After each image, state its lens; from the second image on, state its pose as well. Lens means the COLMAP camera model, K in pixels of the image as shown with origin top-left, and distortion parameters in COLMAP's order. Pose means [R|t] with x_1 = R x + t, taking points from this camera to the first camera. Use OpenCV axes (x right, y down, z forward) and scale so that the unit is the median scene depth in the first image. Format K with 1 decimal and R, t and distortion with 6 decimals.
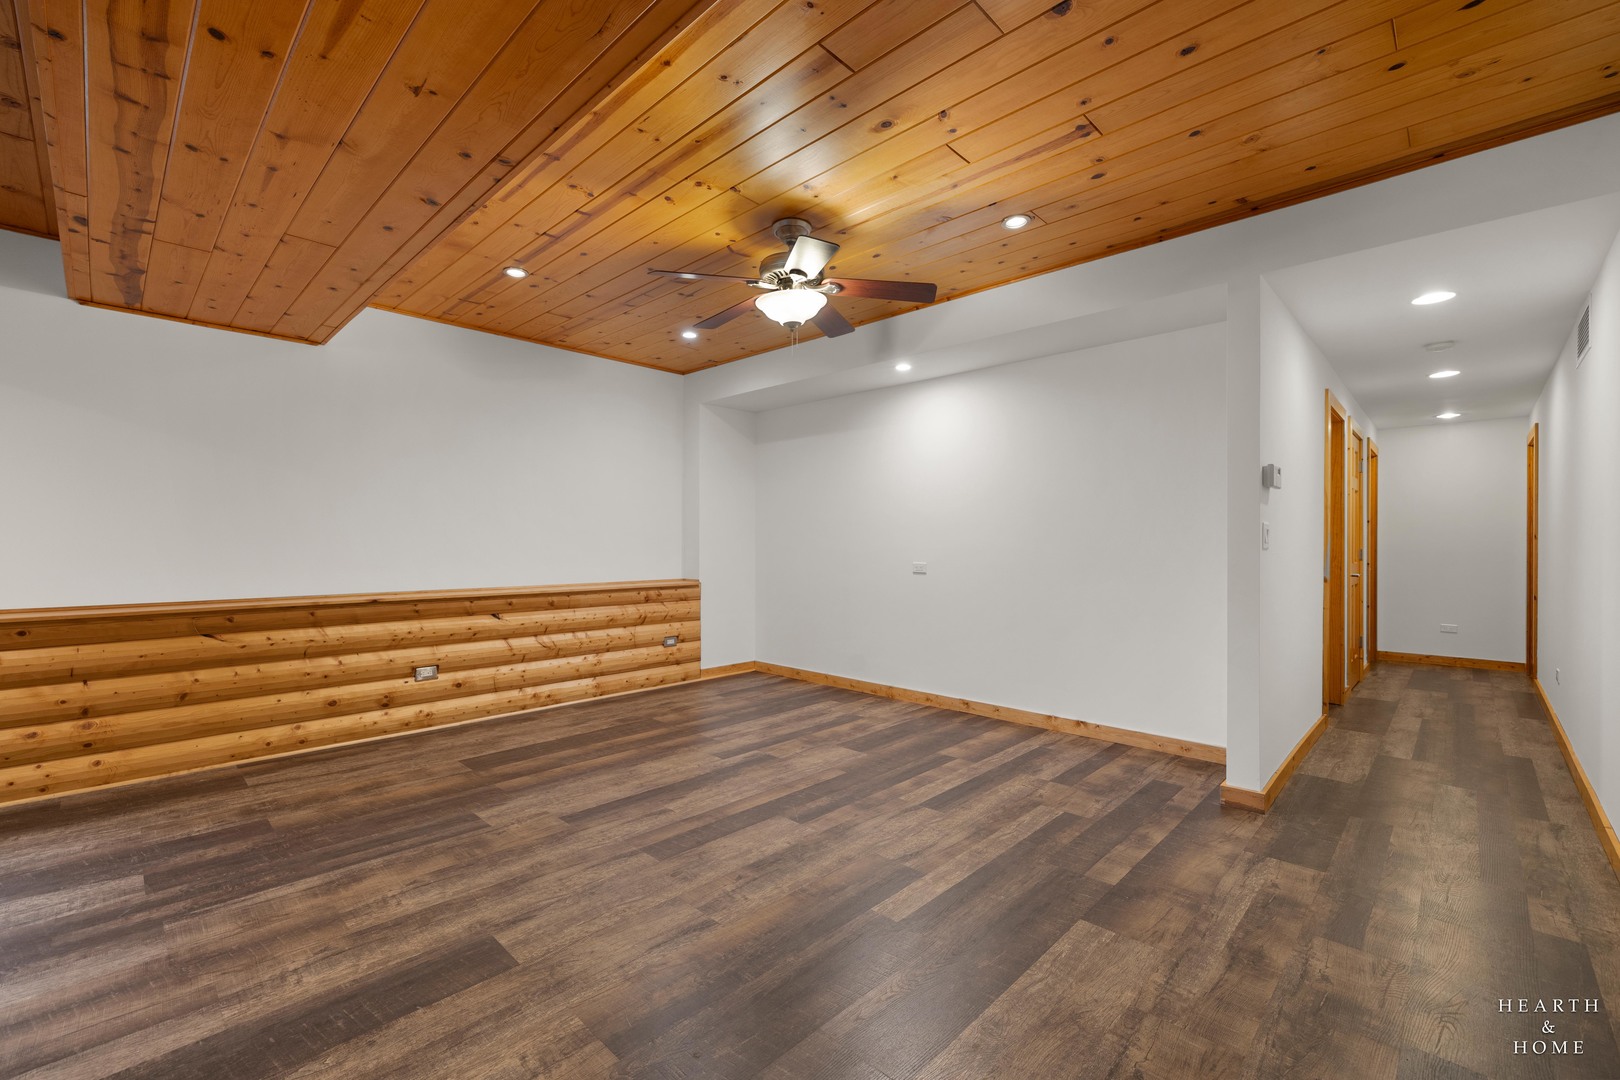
lens RADIAL K [[683.3, 0, 808.3], [0, 683.3, 545.2], [0, 0, 1]] dist [0.003519, 0.000247]
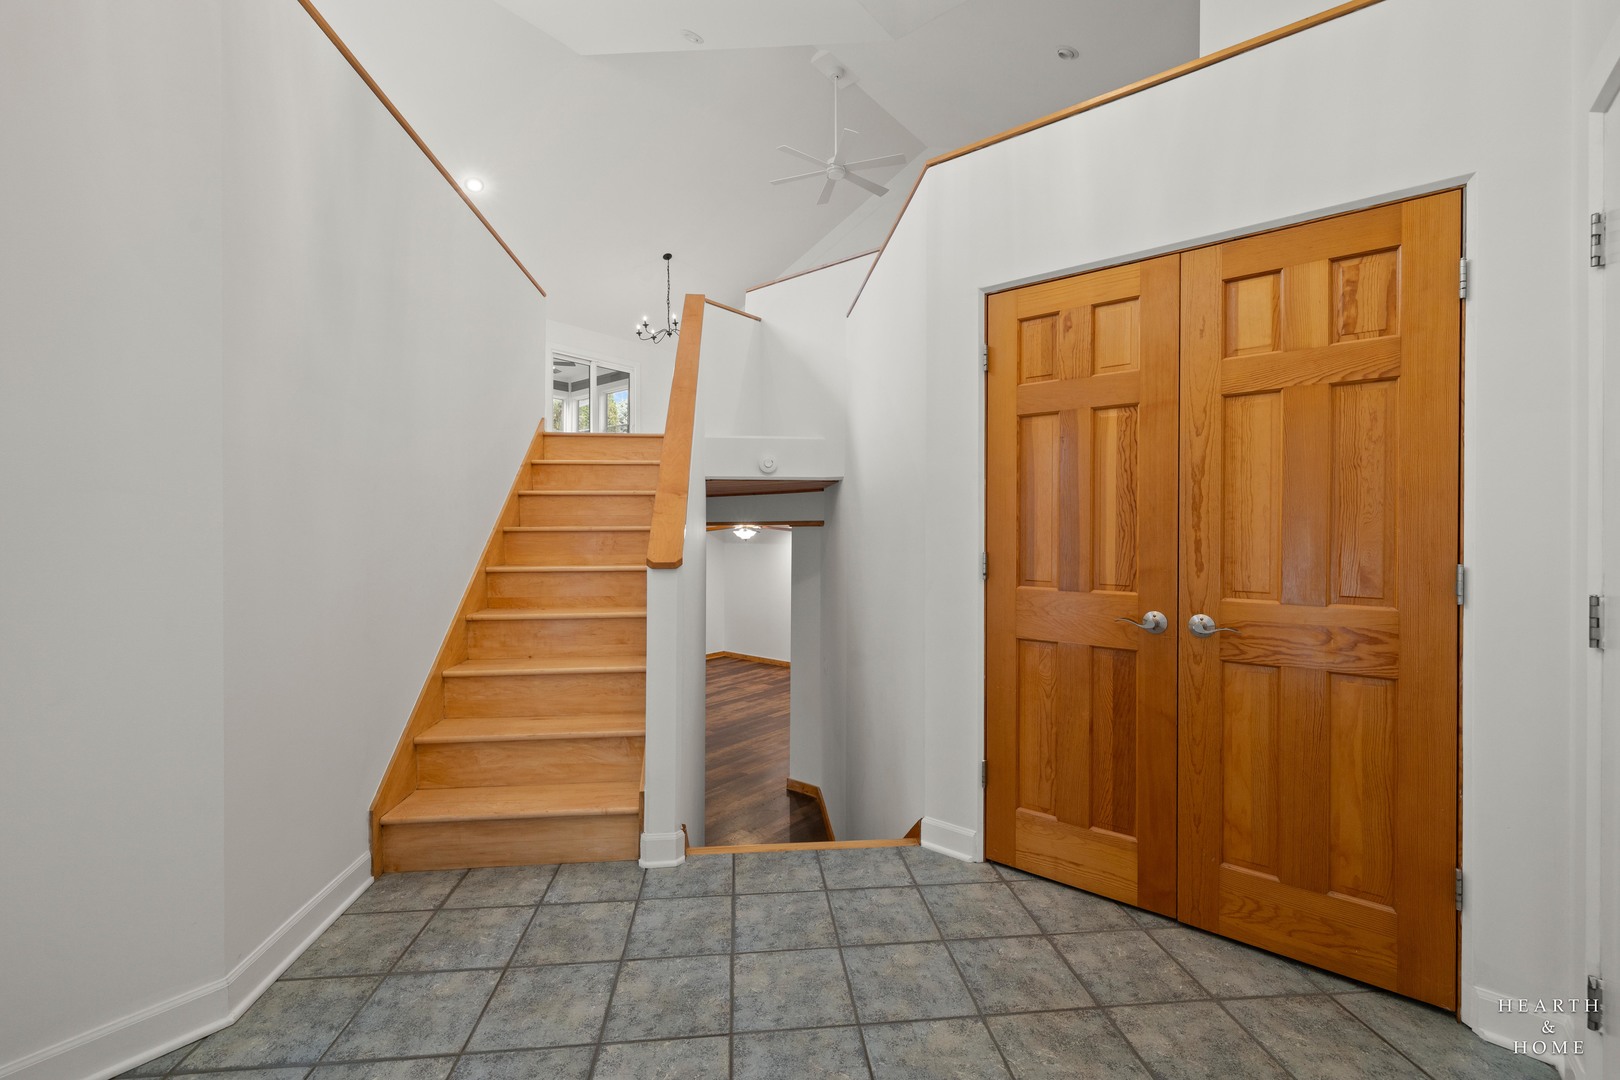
lens RADIAL K [[683.3, 0, 811.0], [0, 683.3, 538.1], [0, 0, 1]] dist [0.003519, 0.000247]
pose [[0.995803, 0.004041, 0.091429, -0.016603], [-0.004834, 0.999953, 0.008452, -0.363545], [-0.091390, -0.008859, 0.995776, -2.049240]]
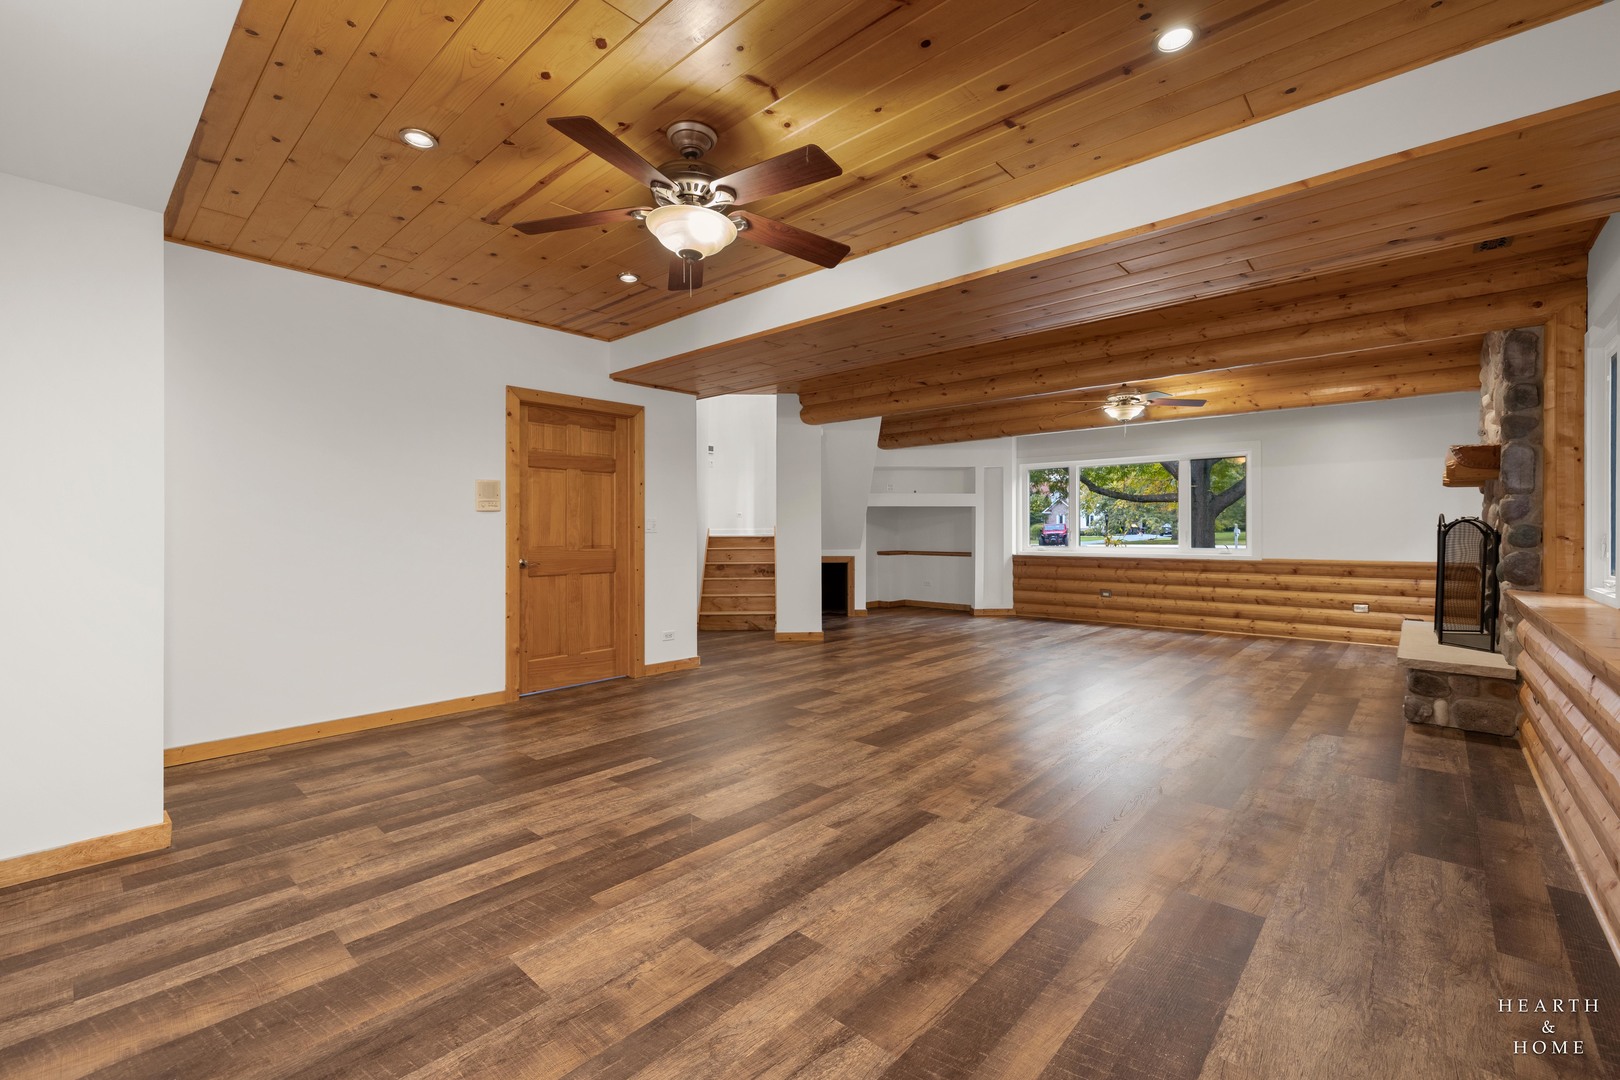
lens RADIAL K [[683.3, 0, 813.0], [0, 683.3, 535.8], [0, 0, 1]] dist [0.003519, 0.000247]
pose [[-0.999318, -0.001723, -0.036897, -0.143562], [-0.002111, 0.999943, 0.010477, -0.006270], [0.036876, 0.010547, -0.999264, 1.877565]]
